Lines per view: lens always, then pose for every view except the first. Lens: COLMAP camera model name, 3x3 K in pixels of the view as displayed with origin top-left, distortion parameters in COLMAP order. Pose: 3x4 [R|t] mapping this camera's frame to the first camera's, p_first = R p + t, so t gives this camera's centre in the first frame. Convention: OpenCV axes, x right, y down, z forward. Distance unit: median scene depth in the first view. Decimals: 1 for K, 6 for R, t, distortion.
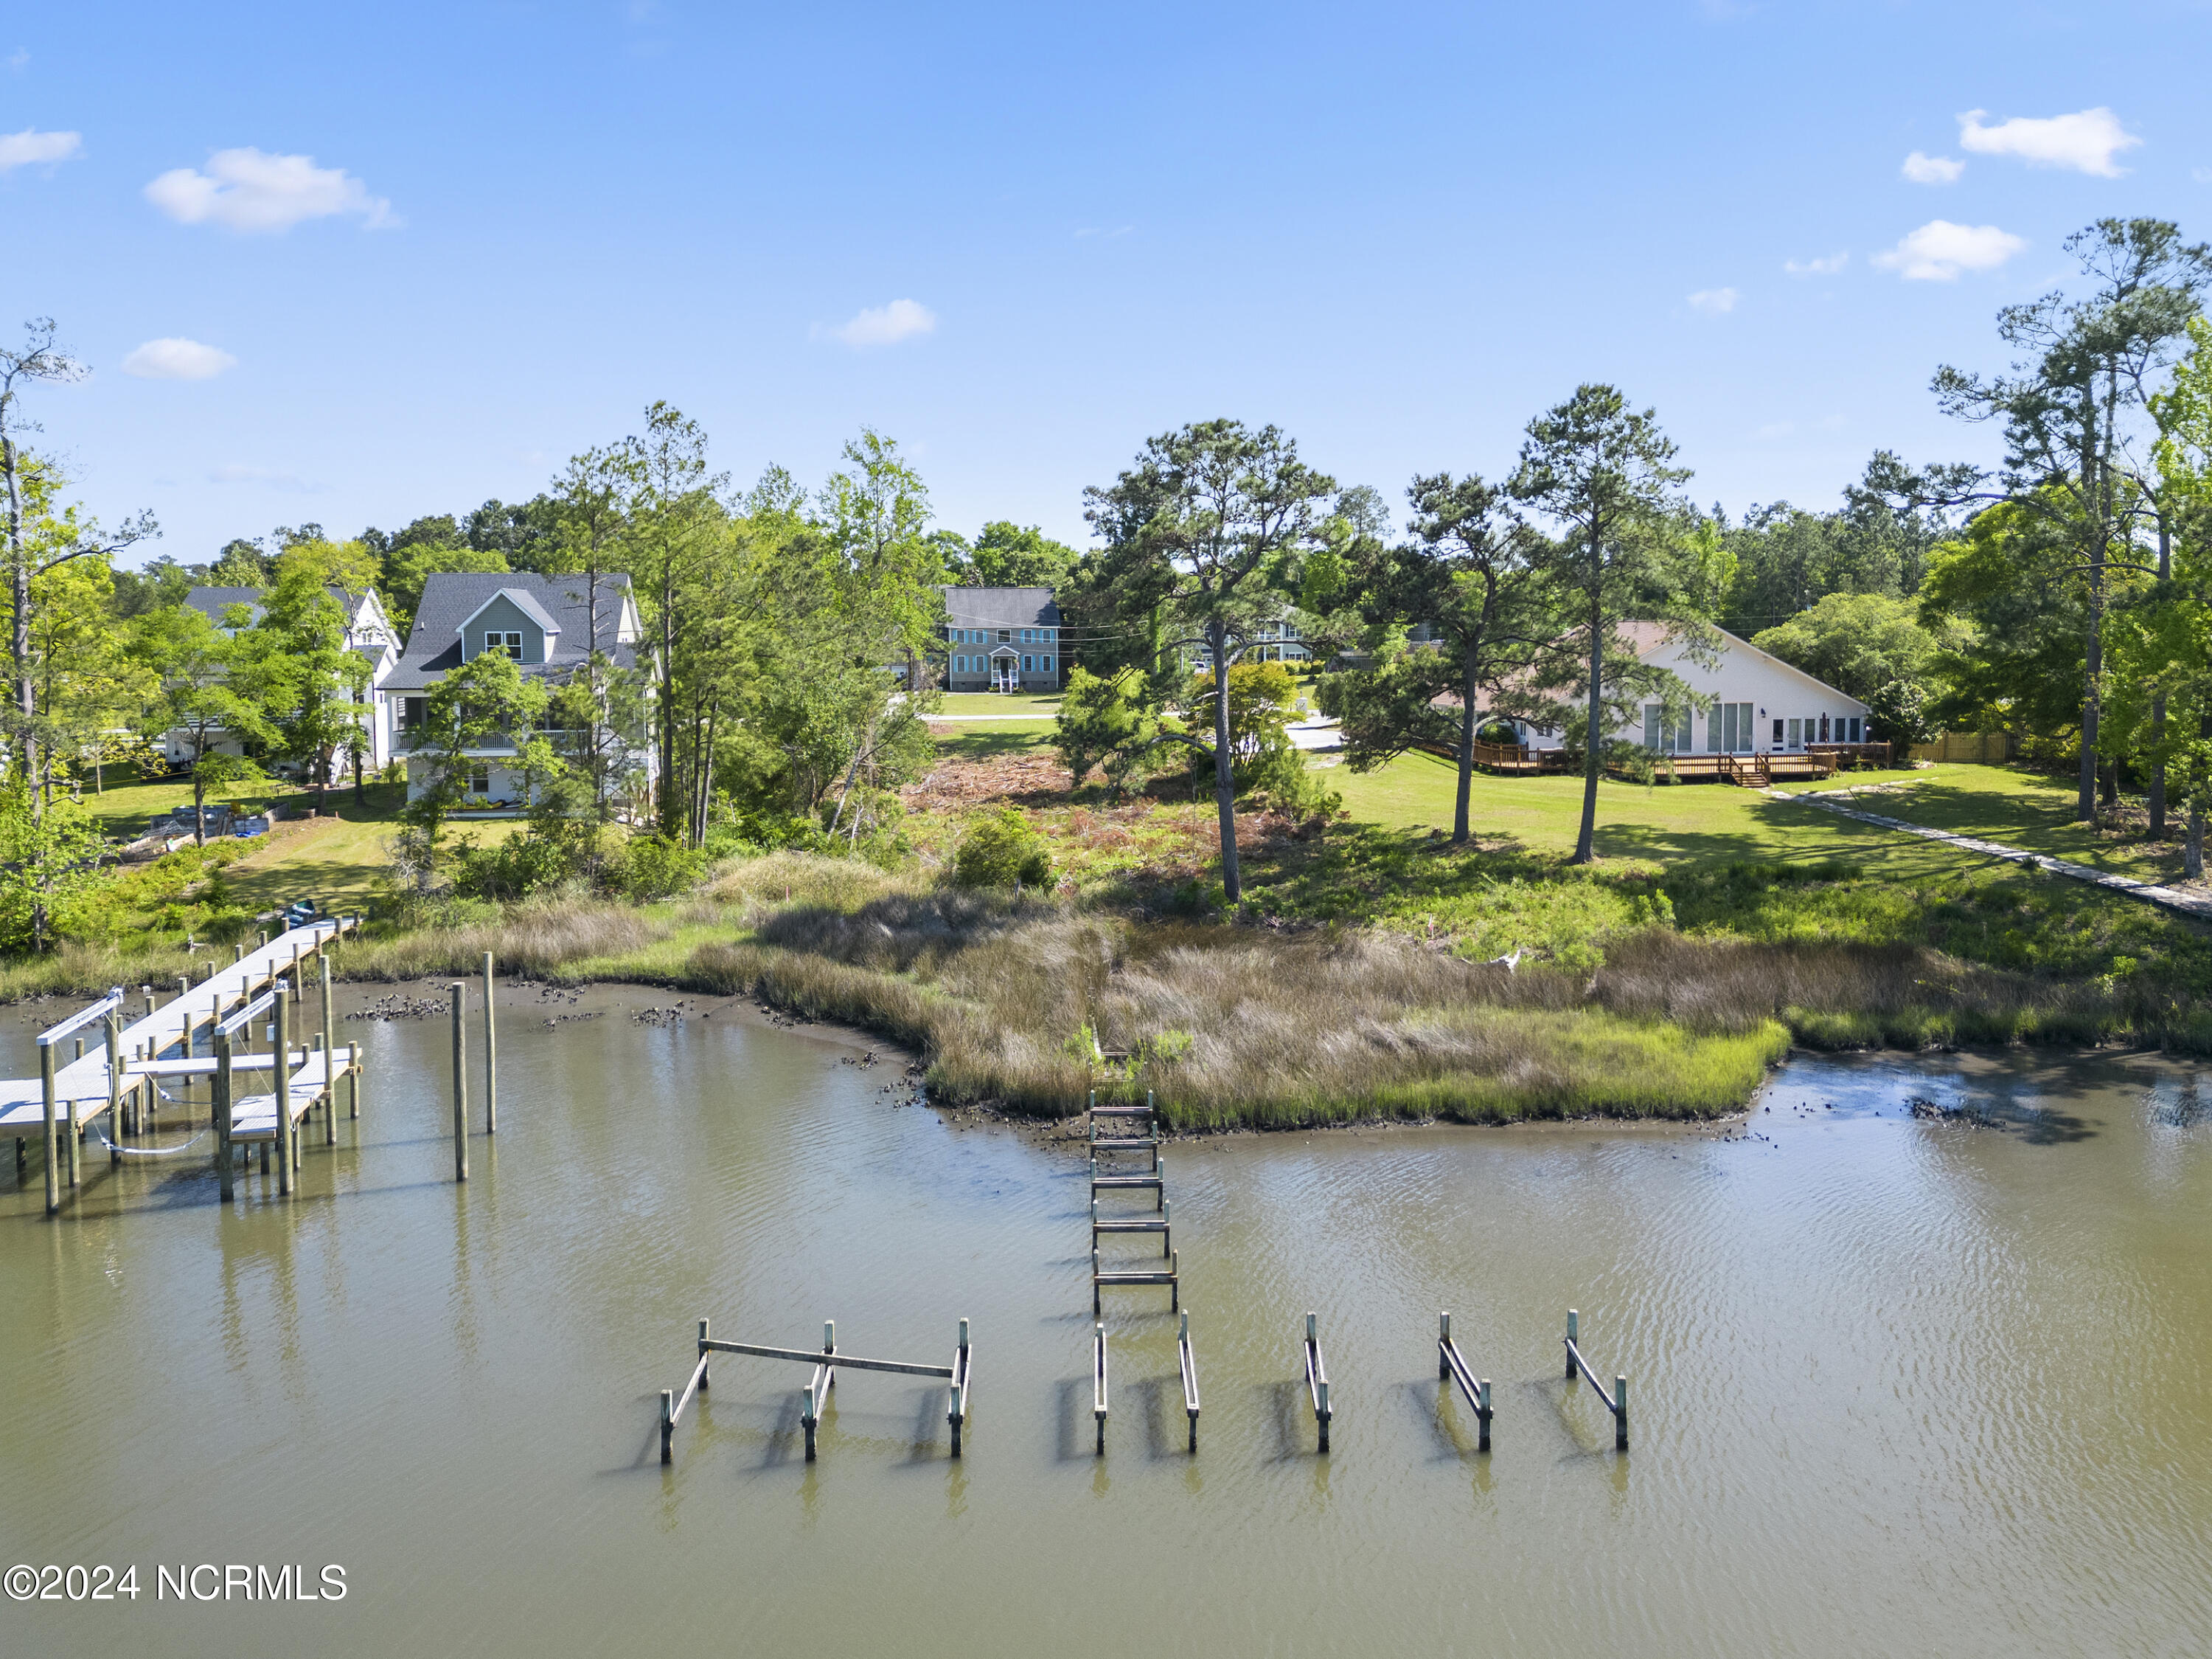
lens RADIAL K [[1574.0, 0, 1099.8], [0, 1574.0, 823.7], [0, 0, 1]] dist [0.082188, -0.079459]
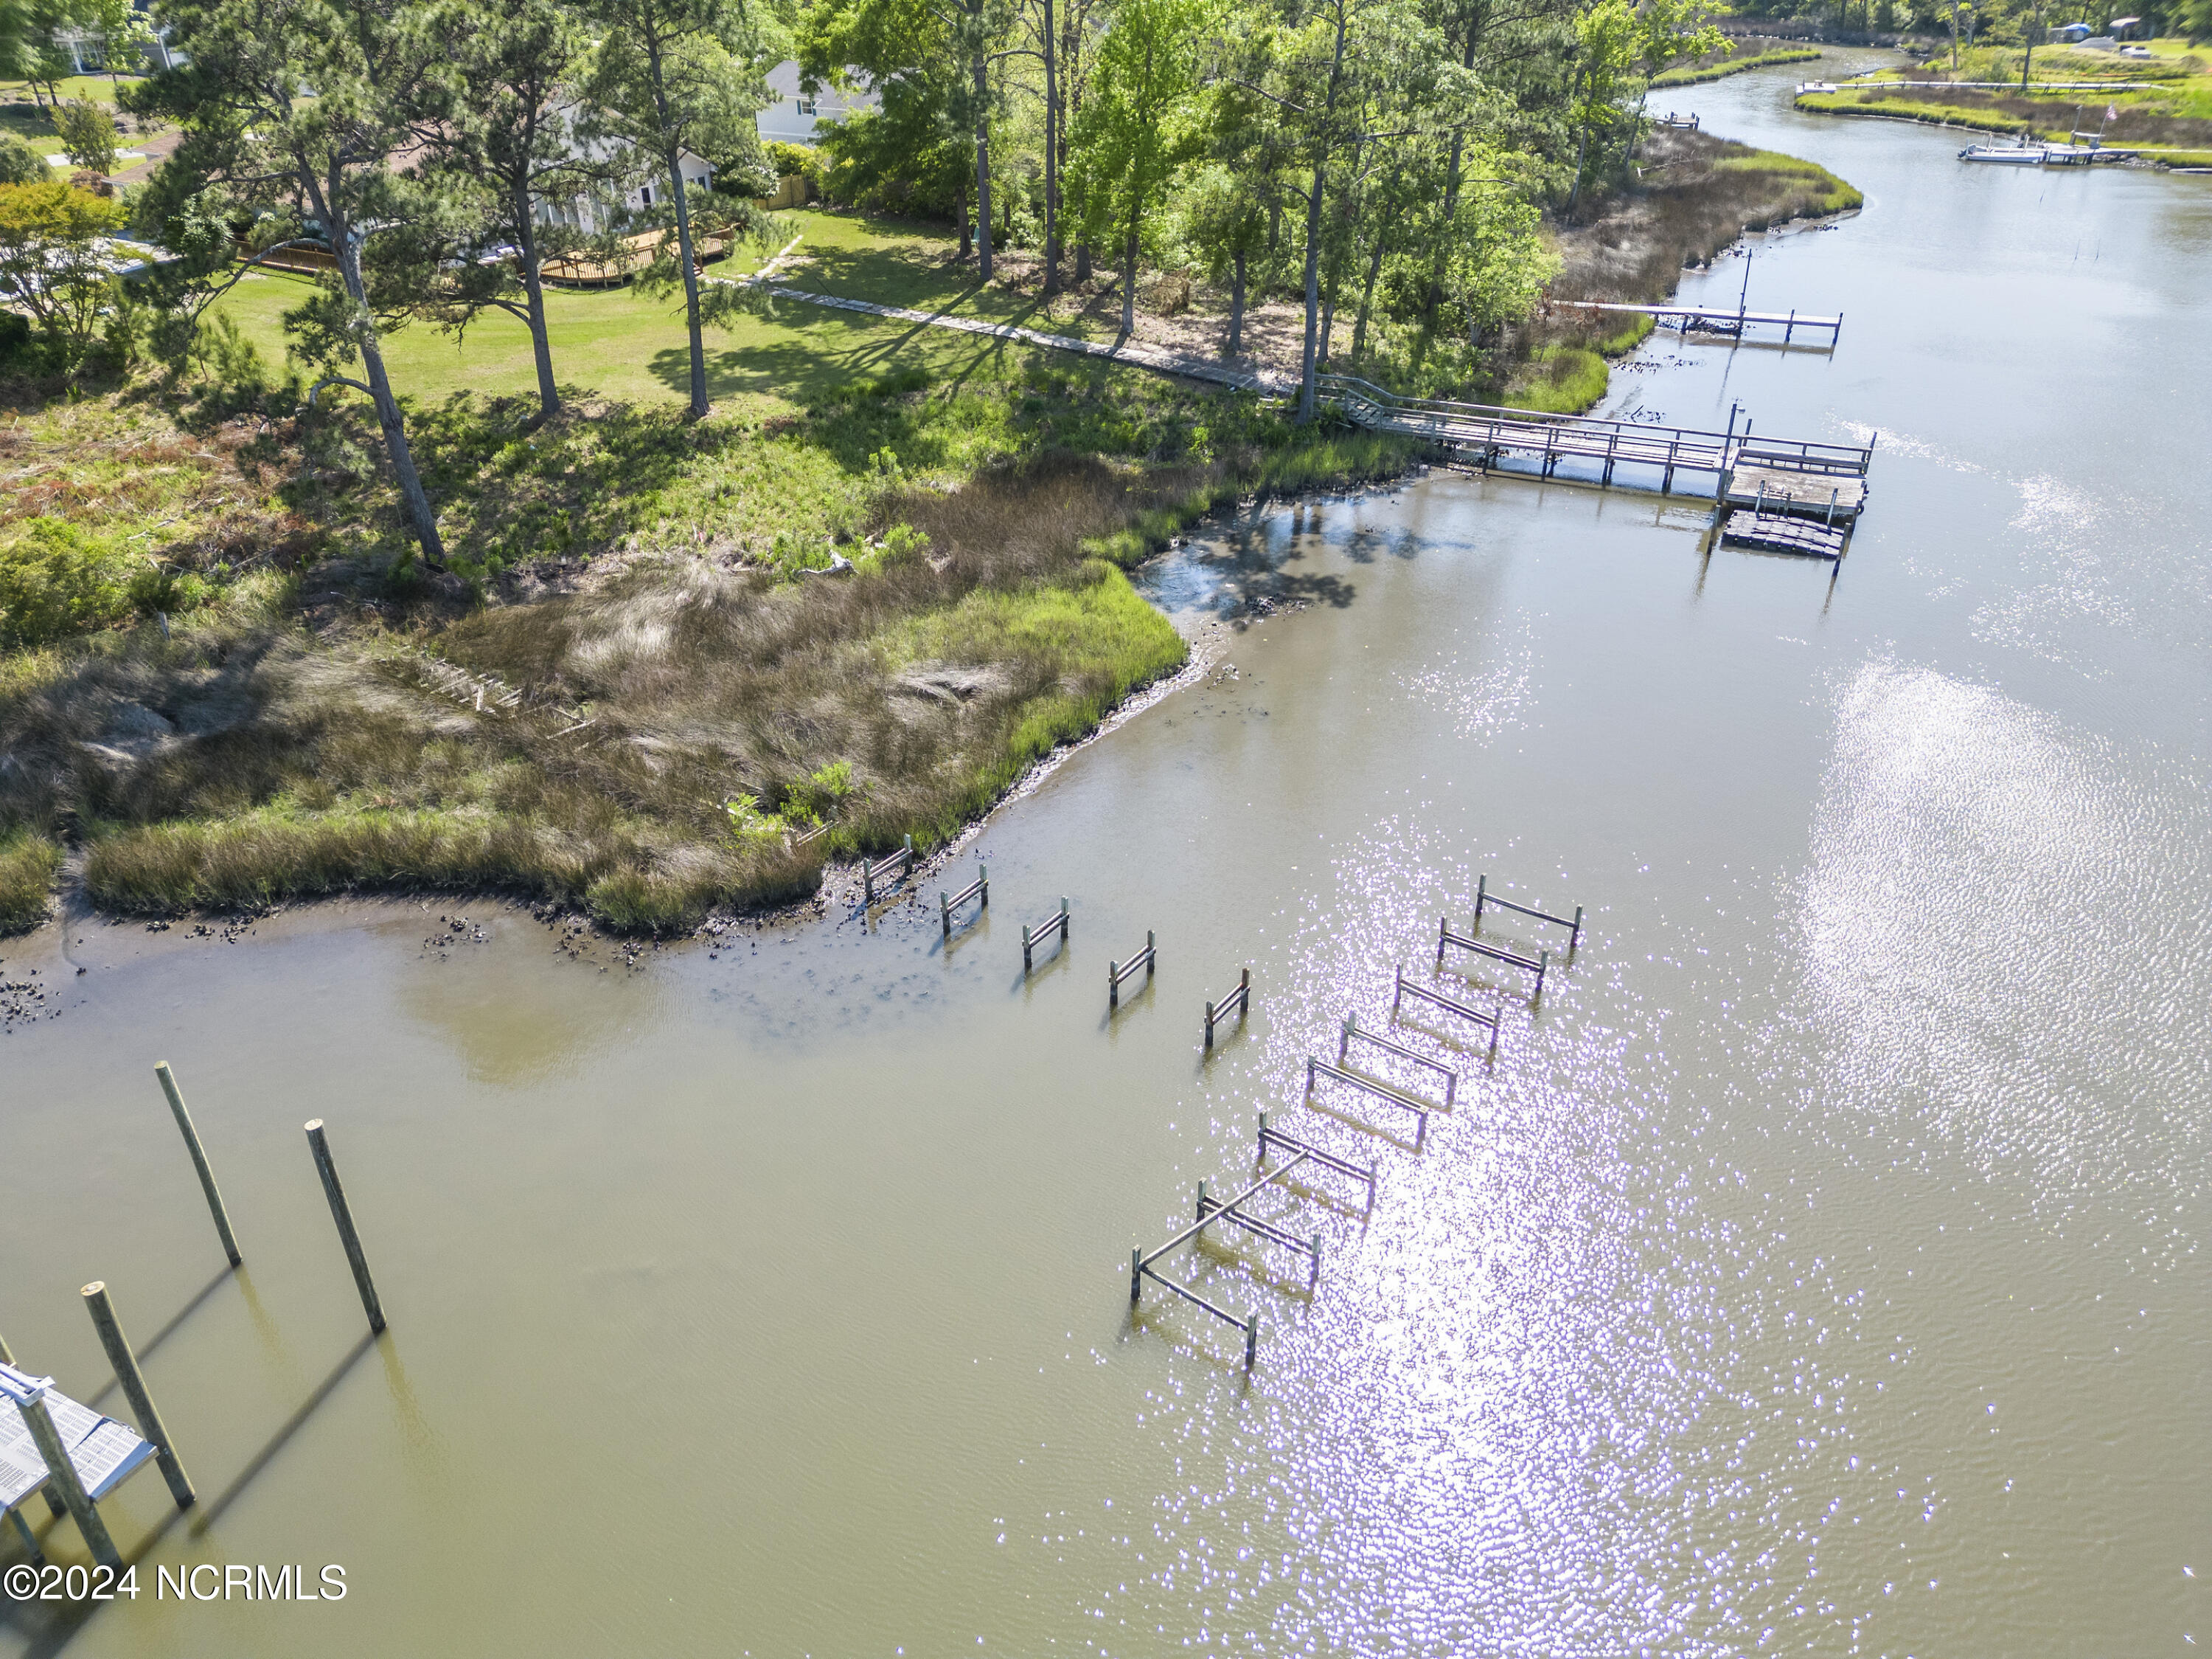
lens RADIAL K [[1574.0, 0, 1099.8], [0, 1574.0, 823.7], [0, 0, 1]] dist [0.082188, -0.079459]
pose [[0.596261, -0.404590, 0.693382, -0.346652], [0.108358, 0.896372, 0.429855, -0.149183], [-0.795444, -0.181172, 0.578313, 0.193097]]
